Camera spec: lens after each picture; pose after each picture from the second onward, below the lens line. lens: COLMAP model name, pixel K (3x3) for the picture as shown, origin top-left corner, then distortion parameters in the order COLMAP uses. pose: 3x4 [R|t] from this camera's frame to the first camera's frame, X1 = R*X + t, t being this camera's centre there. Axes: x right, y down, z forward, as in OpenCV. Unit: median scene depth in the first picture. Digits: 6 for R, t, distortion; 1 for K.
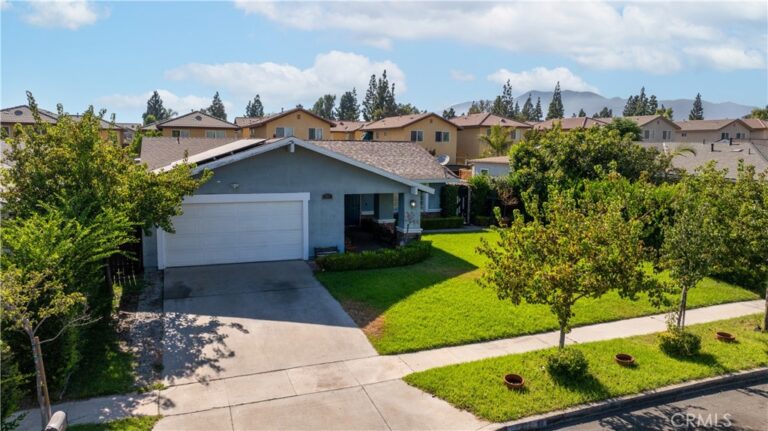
lens RADIAL K [[543.1, 0, 384.9], [0, 543.1, 216.9], [0, 0, 1]] dist [-0.009491, 0.002871]
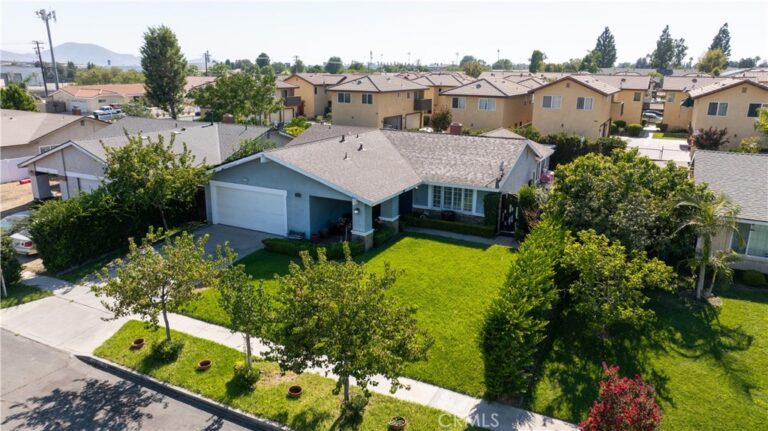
lens RADIAL K [[543.1, 0, 386.3], [0, 543.1, 214.3], [0, 0, 1]] dist [-0.009491, 0.002871]
pose [[0.654328, 0.192627, -0.731266, 1.363034], [-0.098861, 0.980504, 0.169821, -0.319158], [0.749721, -0.038824, 0.660614, 0.360665]]
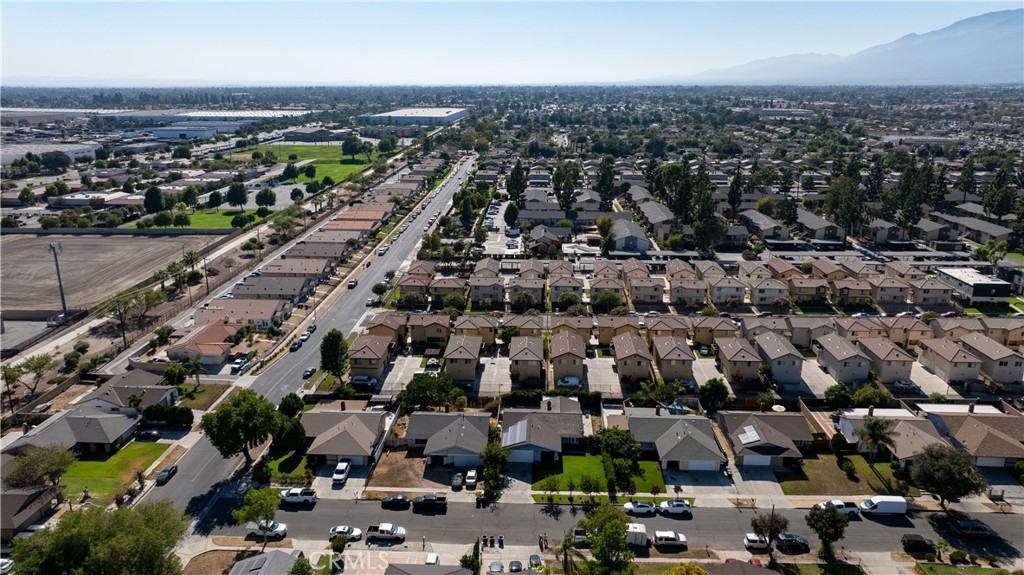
lens RADIAL K [[724.1, 0, 510.1], [0, 724.1, 287.7], [0, 0, 1]] dist [-0.009491, 0.002871]
pose [[0.914268, 0.106481, -0.390865, 2.724475], [-0.047258, 0.986284, 0.158148, -3.321845], [0.402343, -0.126118, 0.906760, -6.371565]]
